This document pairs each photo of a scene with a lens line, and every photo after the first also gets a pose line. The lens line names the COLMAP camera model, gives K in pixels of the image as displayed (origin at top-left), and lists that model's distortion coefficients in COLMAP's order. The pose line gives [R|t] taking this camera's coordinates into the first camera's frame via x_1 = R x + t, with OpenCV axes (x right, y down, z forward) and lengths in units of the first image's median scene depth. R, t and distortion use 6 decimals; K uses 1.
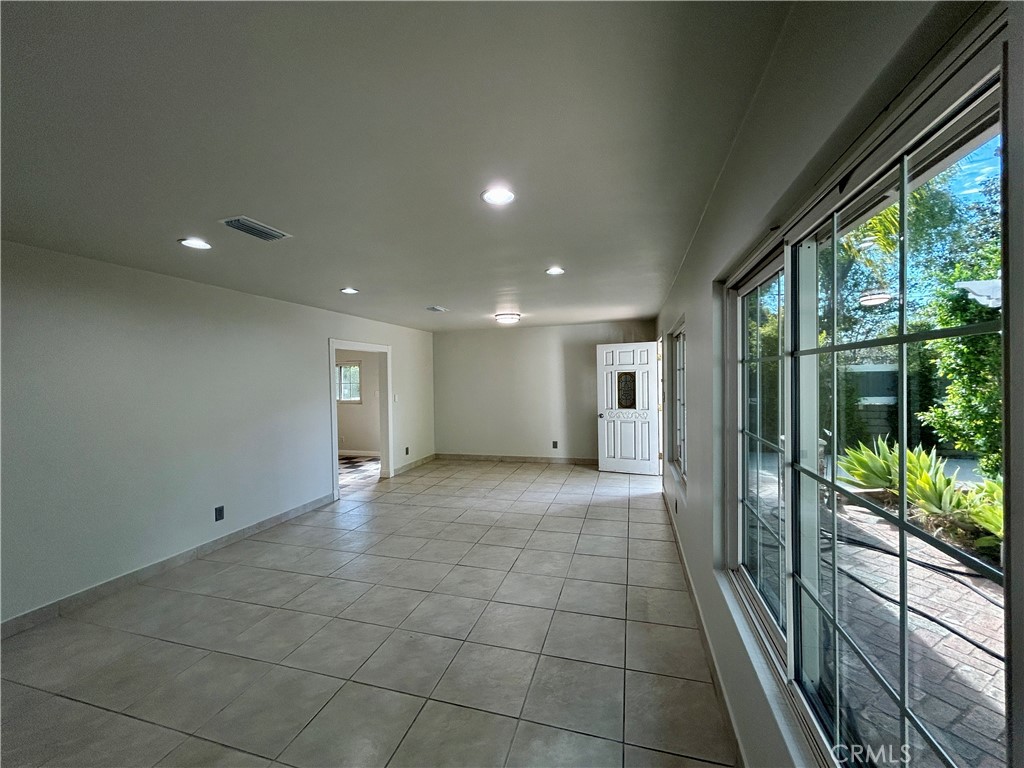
lens RADIAL K [[412.8, 0, 513.8], [0, 412.8, 384.6], [0, 0, 1]] dist [-0.001127, 0.000484]
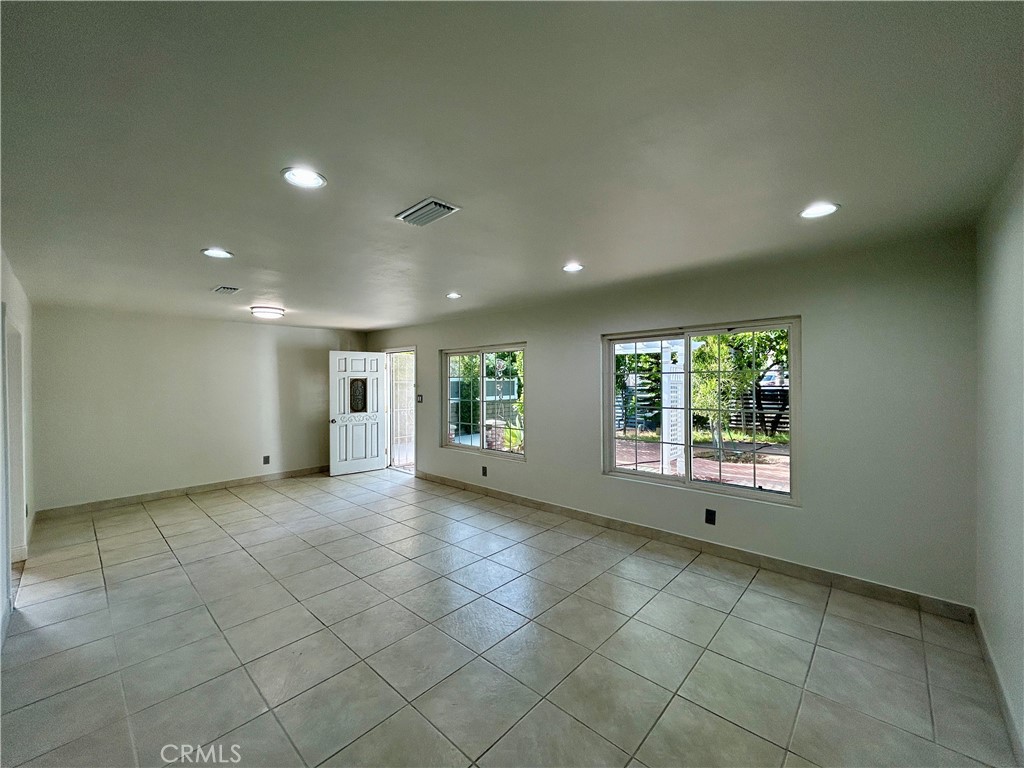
lens RADIAL K [[412.8, 0, 512.5], [0, 412.8, 383.0], [0, 0, 1]] dist [-0.001127, 0.000484]
pose [[0.454354, 0.006376, 0.890798, -0.561636], [0.016190, 0.999750, -0.015413, 0.005244], [-0.890674, 0.021425, 0.454138, 0.168135]]
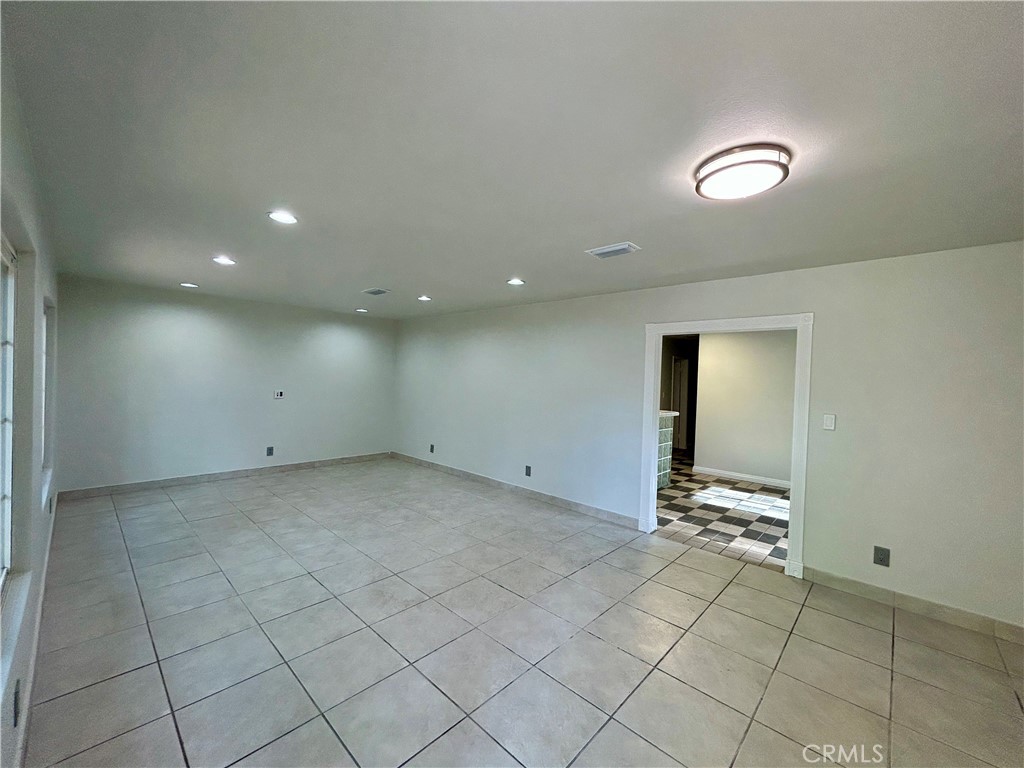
lens RADIAL K [[412.8, 0, 507.8], [0, 412.8, 384.6], [0, 0, 1]] dist [-0.001127, 0.000484]
pose [[-0.463434, 0.025040, -0.885777, 0.340249], [-0.037228, 0.998168, 0.047695, -0.022362], [0.885349, 0.055079, -0.461653, 1.026482]]
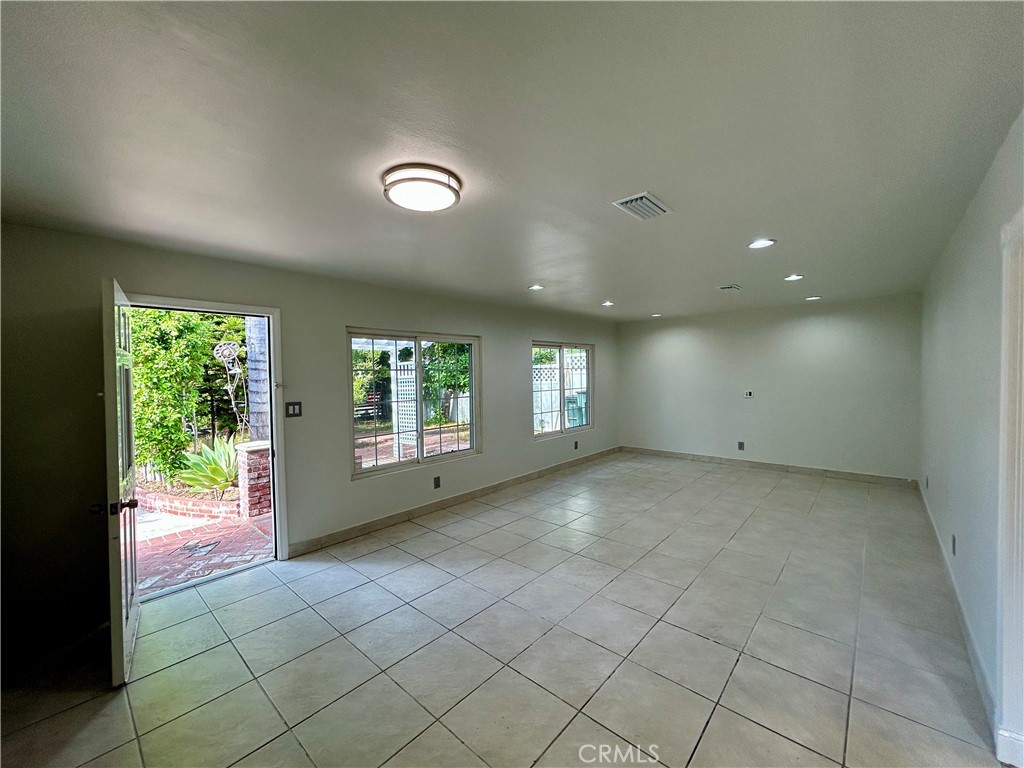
lens RADIAL K [[412.8, 0, 511.6], [0, 412.8, 375.0], [0, 0, 1]] dist [-0.001127, 0.000484]
pose [[-0.899682, 0.032466, 0.435337, -0.225450], [0.041615, 0.999068, 0.011496, -0.017462], [-0.434558, 0.028459, -0.900194, 1.312088]]
